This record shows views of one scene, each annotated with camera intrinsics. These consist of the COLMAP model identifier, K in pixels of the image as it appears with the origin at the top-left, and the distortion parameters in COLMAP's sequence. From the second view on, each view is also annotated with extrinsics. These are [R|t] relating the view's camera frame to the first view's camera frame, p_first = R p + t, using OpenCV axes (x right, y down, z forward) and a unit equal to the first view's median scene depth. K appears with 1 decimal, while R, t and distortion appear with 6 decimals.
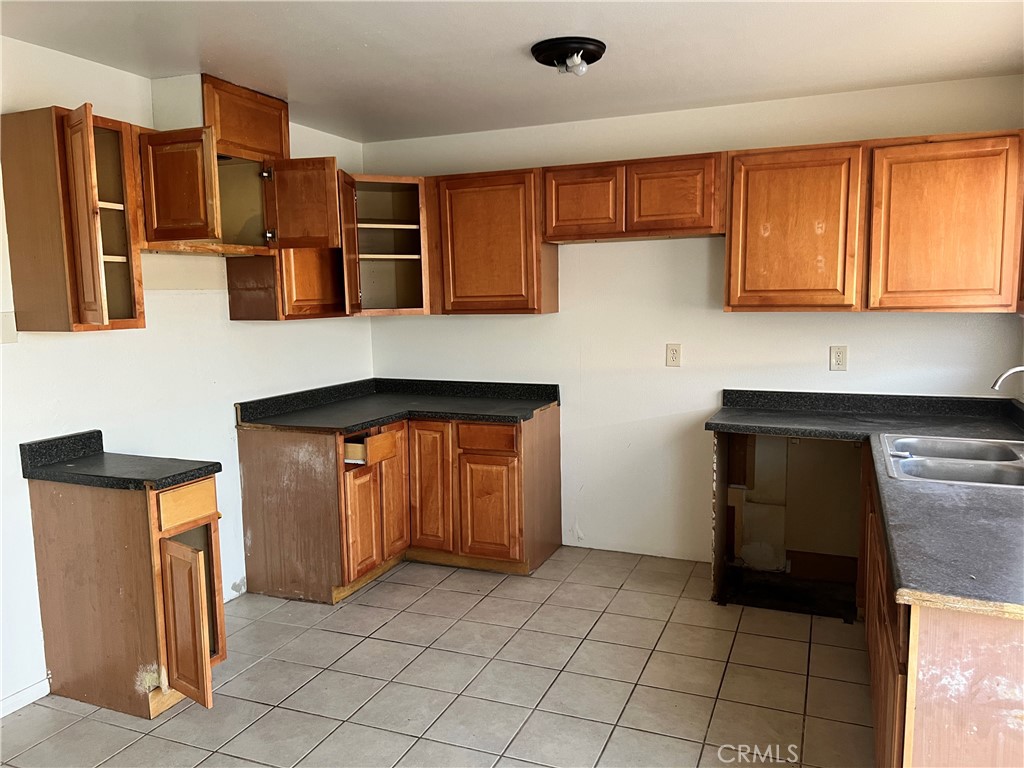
lens RADIAL K [[771.5, 0, 511.9], [0, 771.5, 388.1], [0, 0, 1]] dist [0.026531, -0.017861]
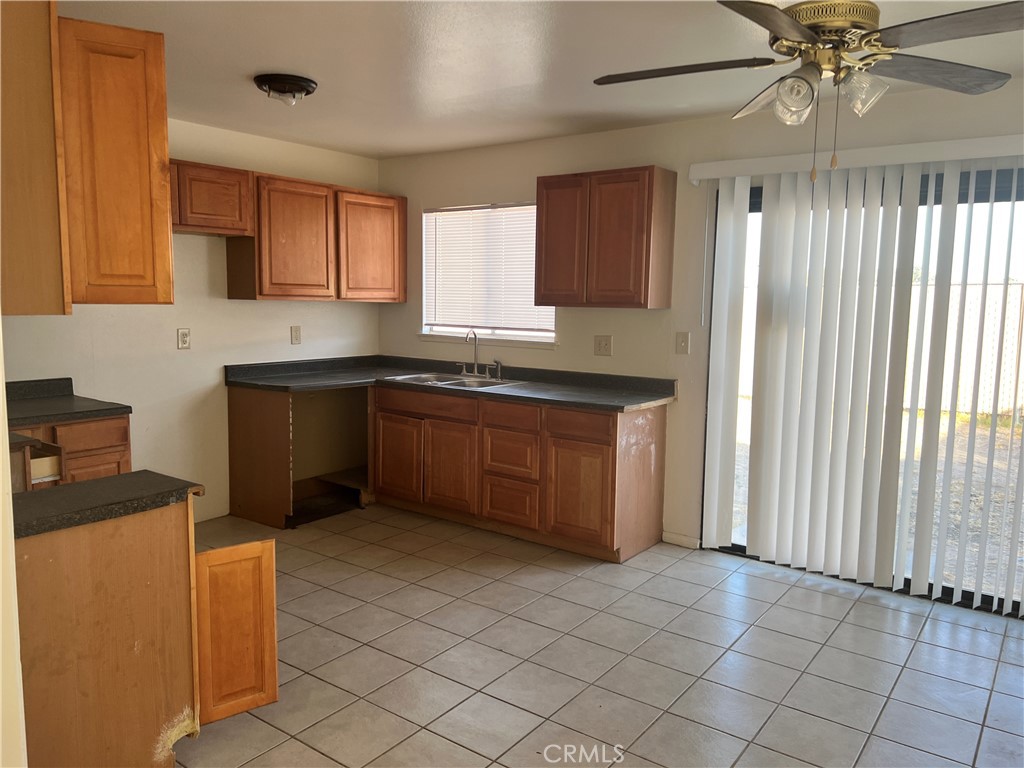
lens RADIAL K [[771.5, 0, 511.6], [0, 771.5, 382.5], [0, 0, 1]] dist [0.026531, -0.017861]
pose [[0.237459, -0.092149, 0.967017, -0.882674], [0.100460, 0.992482, 0.069906, -0.013581], [-0.966189, 0.080547, 0.244931, 0.326459]]
